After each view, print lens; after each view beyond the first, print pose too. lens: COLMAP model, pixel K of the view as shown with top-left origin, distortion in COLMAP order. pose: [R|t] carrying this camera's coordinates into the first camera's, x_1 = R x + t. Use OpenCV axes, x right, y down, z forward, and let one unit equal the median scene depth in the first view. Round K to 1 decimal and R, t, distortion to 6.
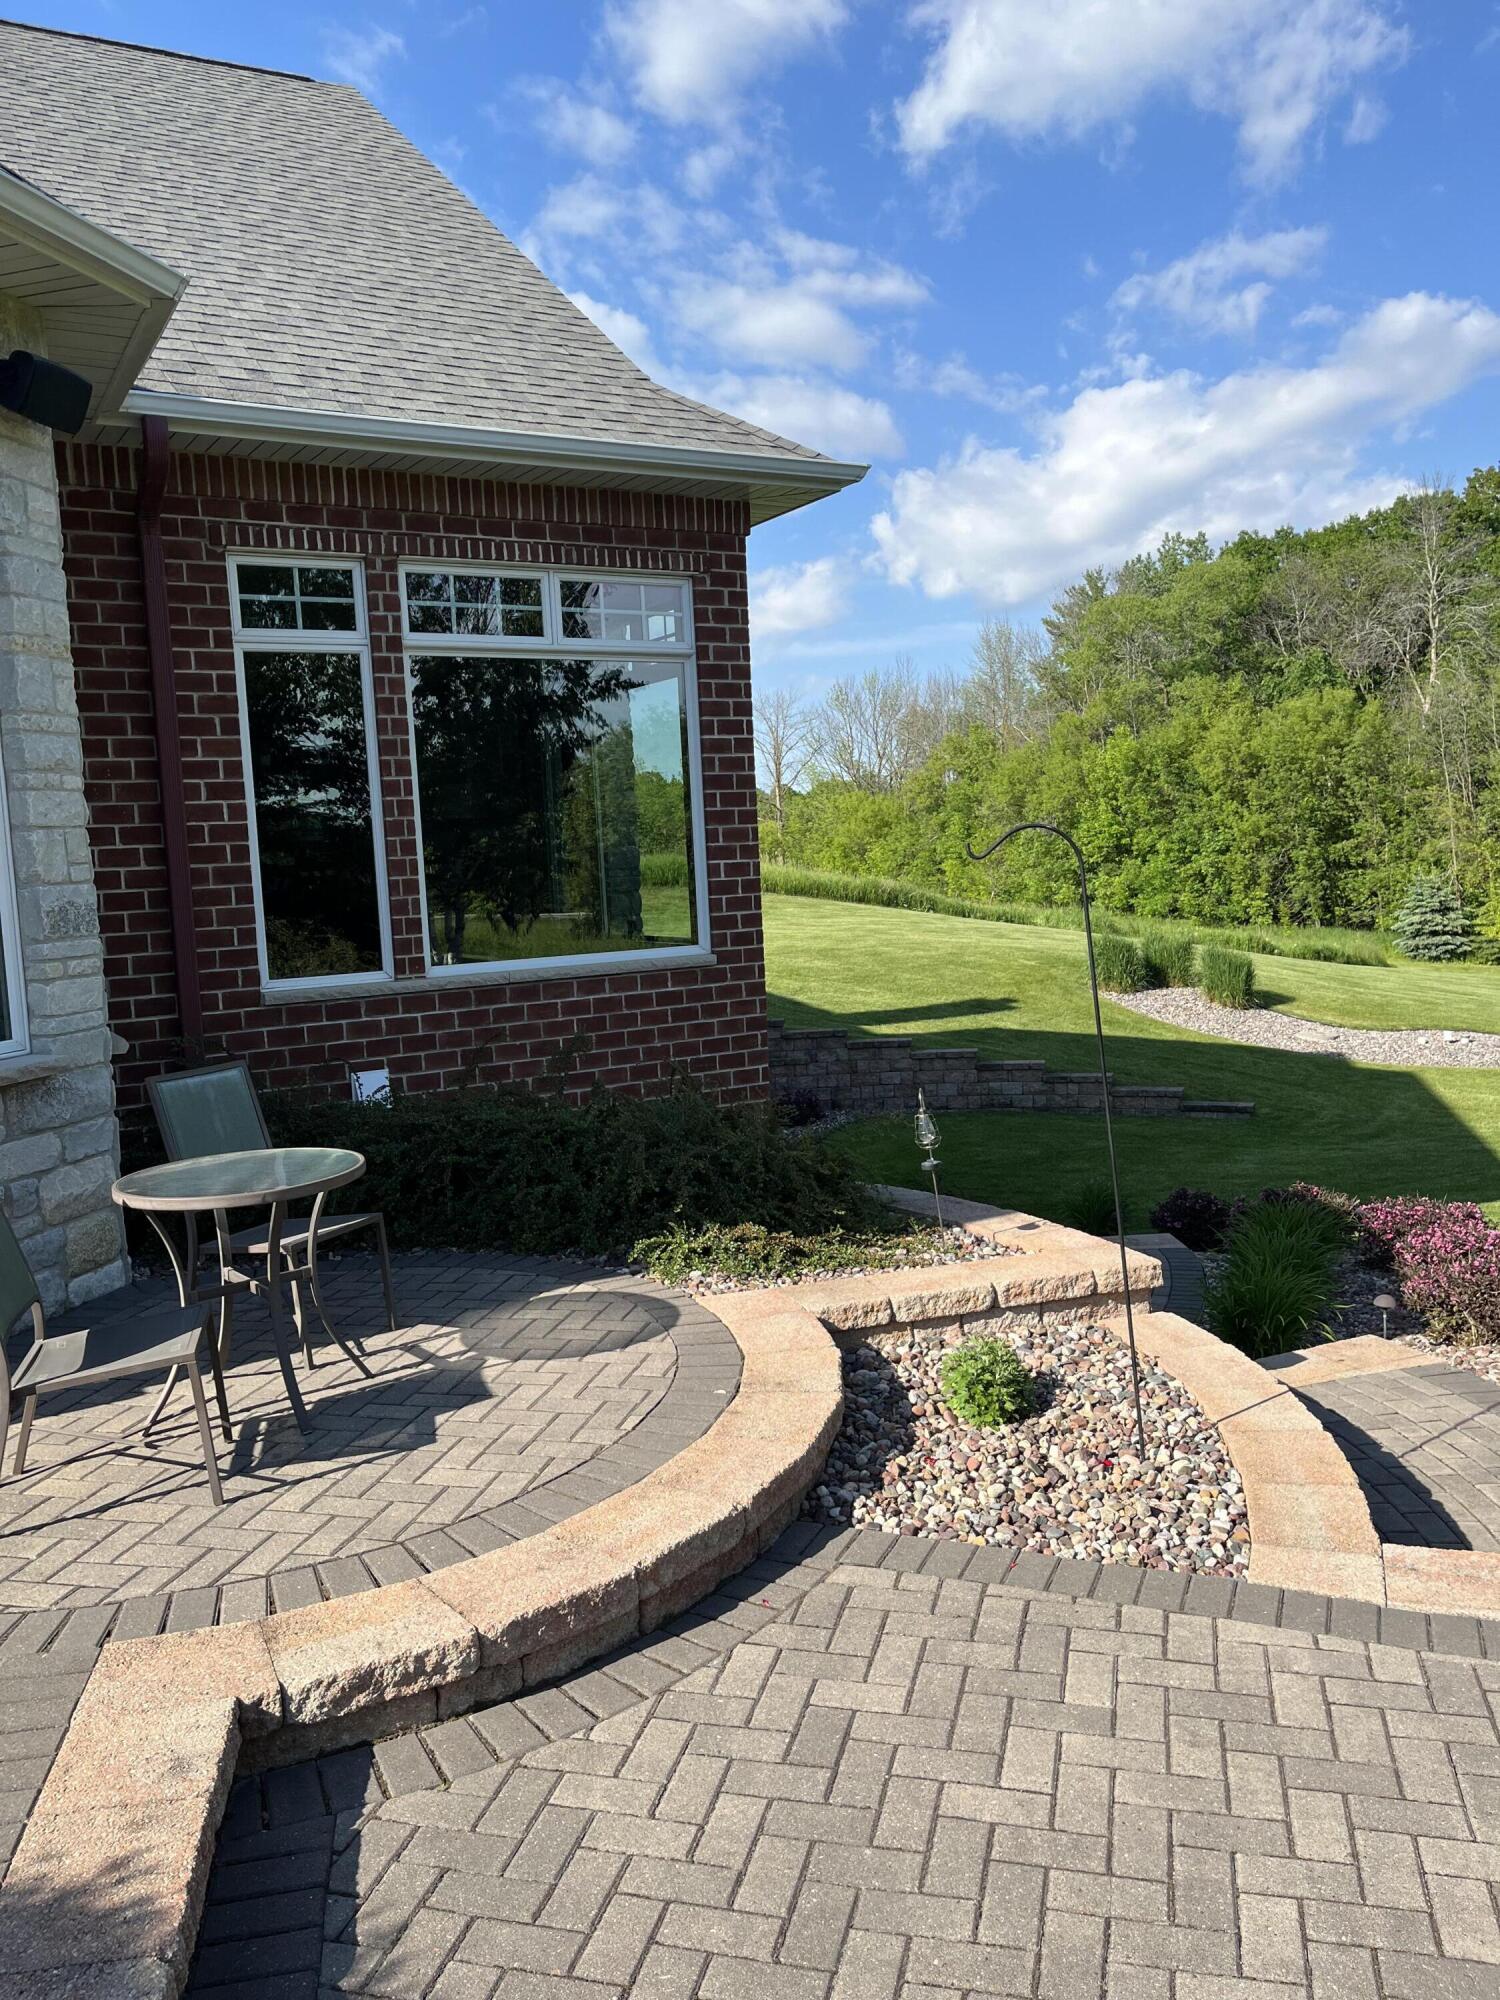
lens RADIAL K [[1526.1, 0, 749.1], [0, 1526.1, 986.3], [0, 0, 1]] dist [0.071878, -0.081140]
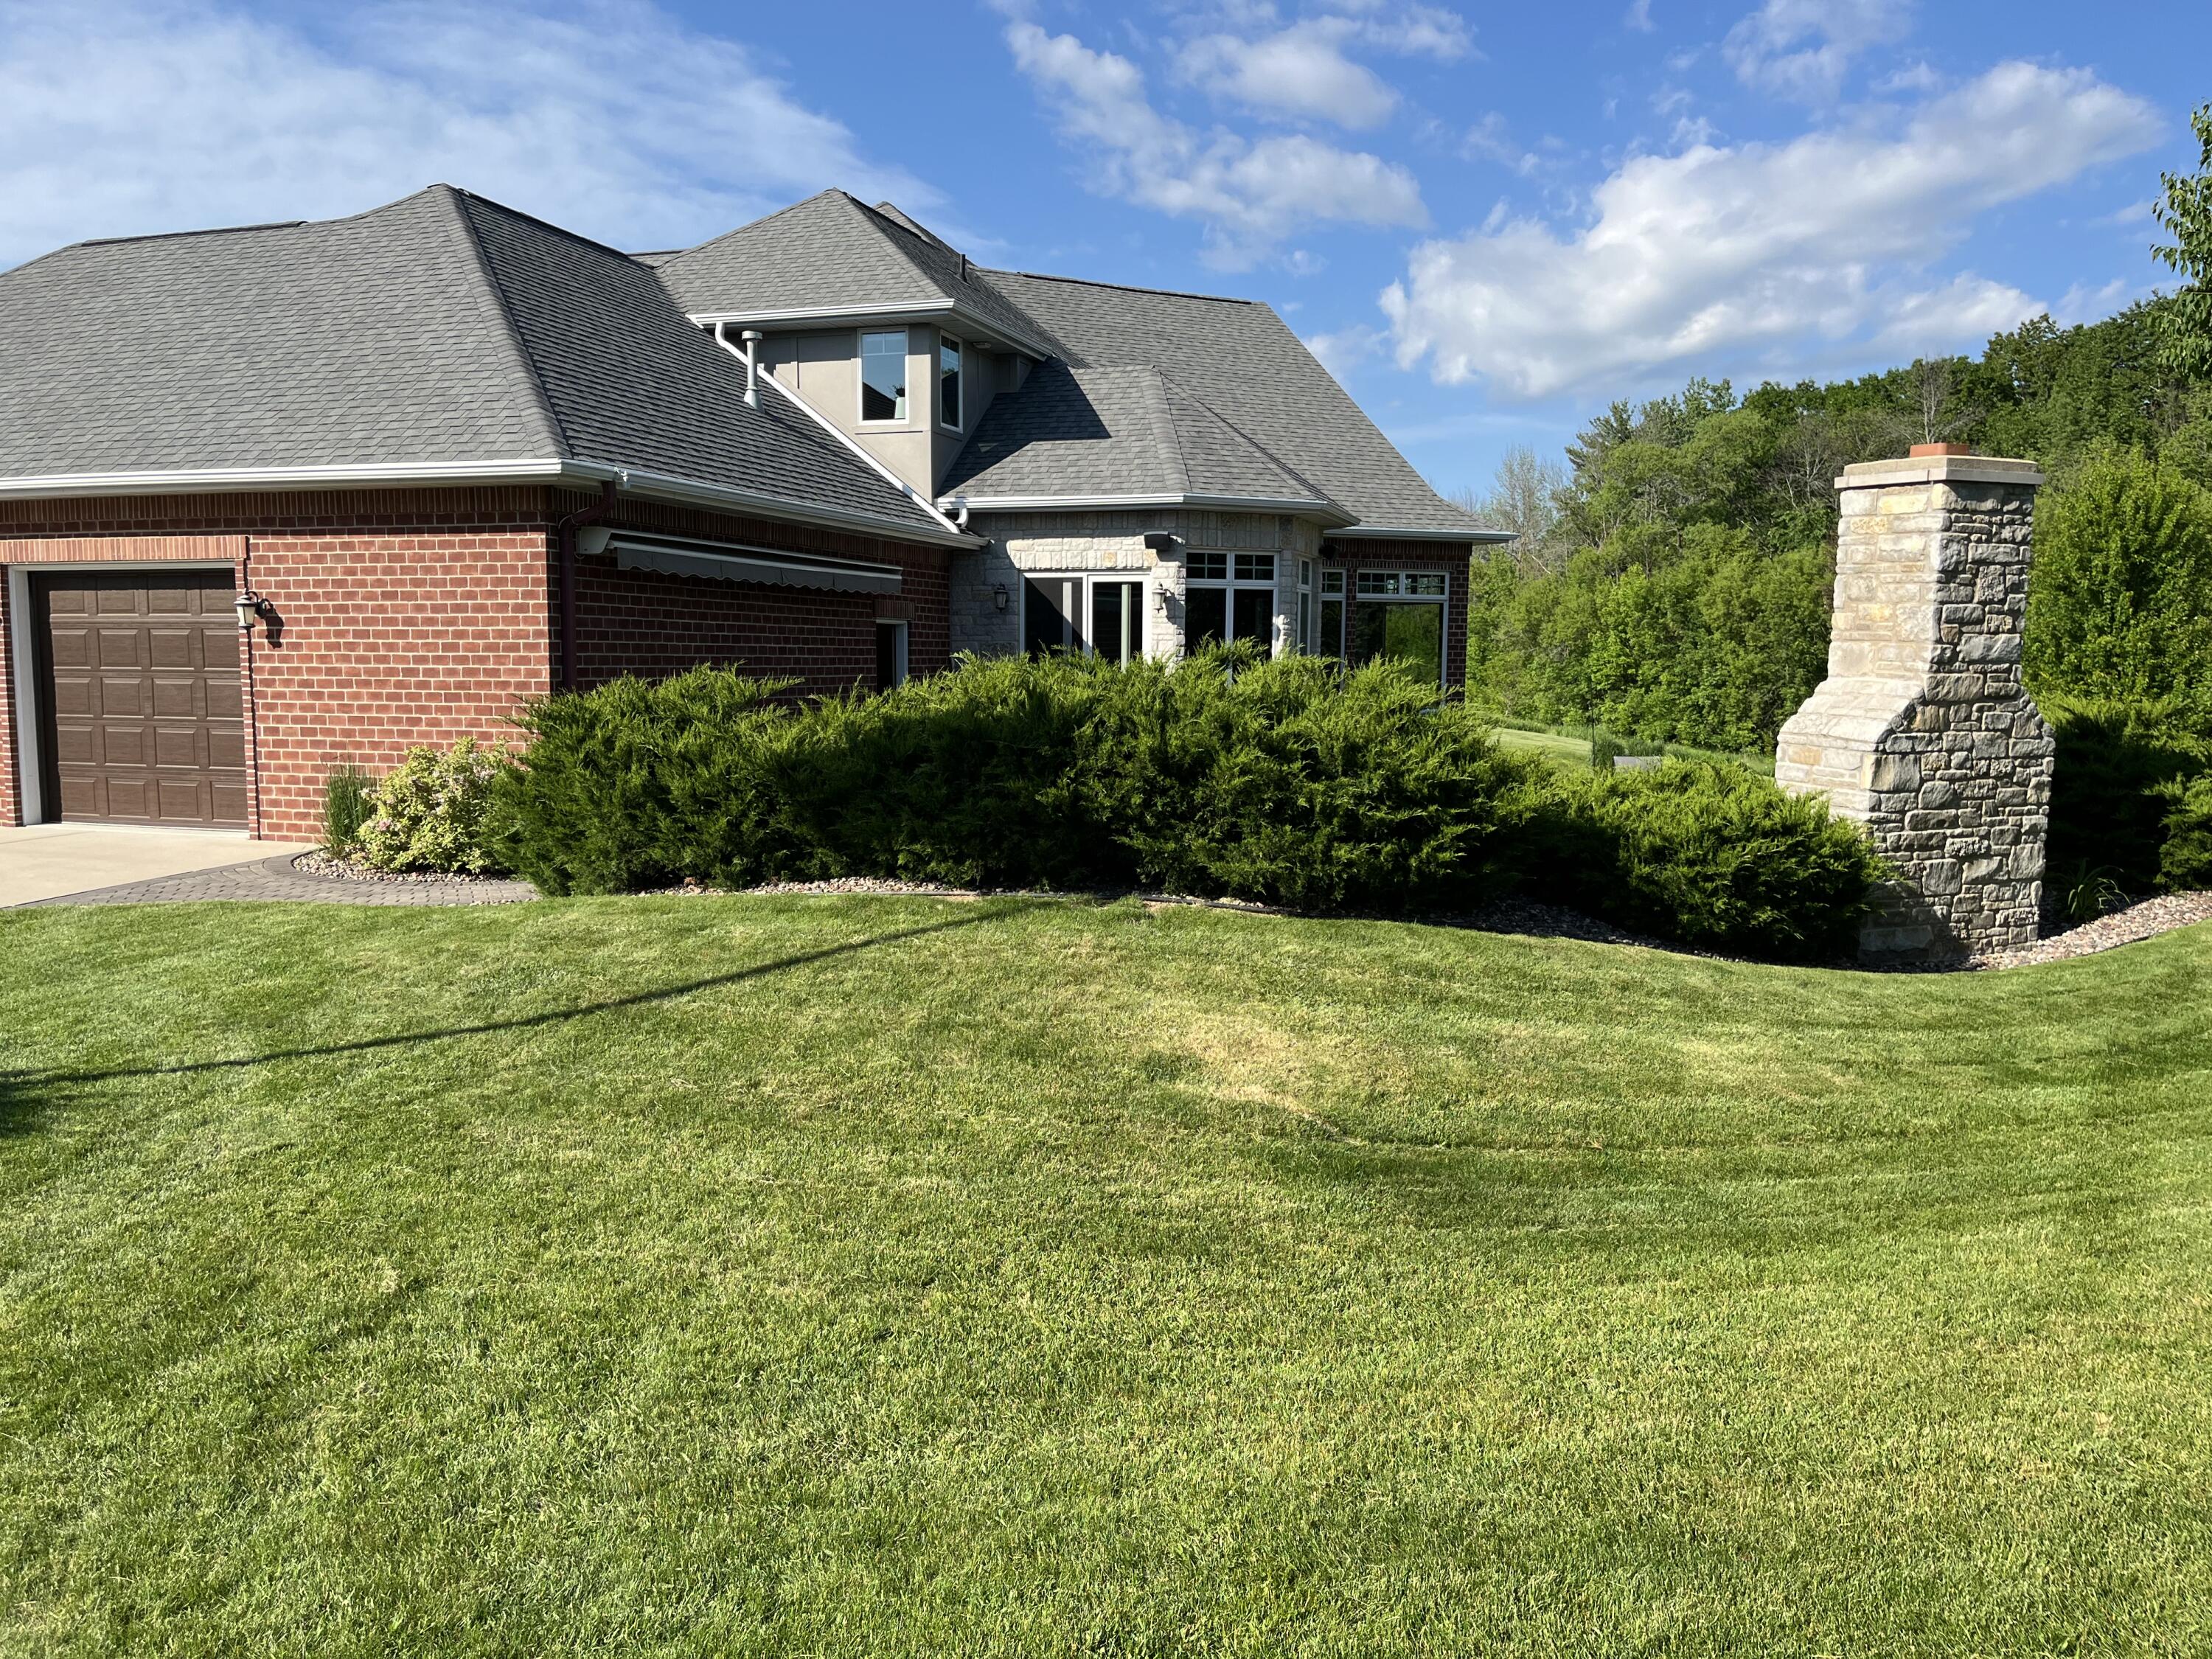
lens RADIAL K [[1705.4, 0, 1112.9], [0, 1705.4, 825.5], [0, 0, 1]] dist [0.078113, -0.127909]
pose [[0.996655, 0.059390, -0.056146, -0.047159], [-0.058700, 0.998179, 0.013873, 0.019368], [0.056867, -0.010530, 0.998326, -0.240741]]
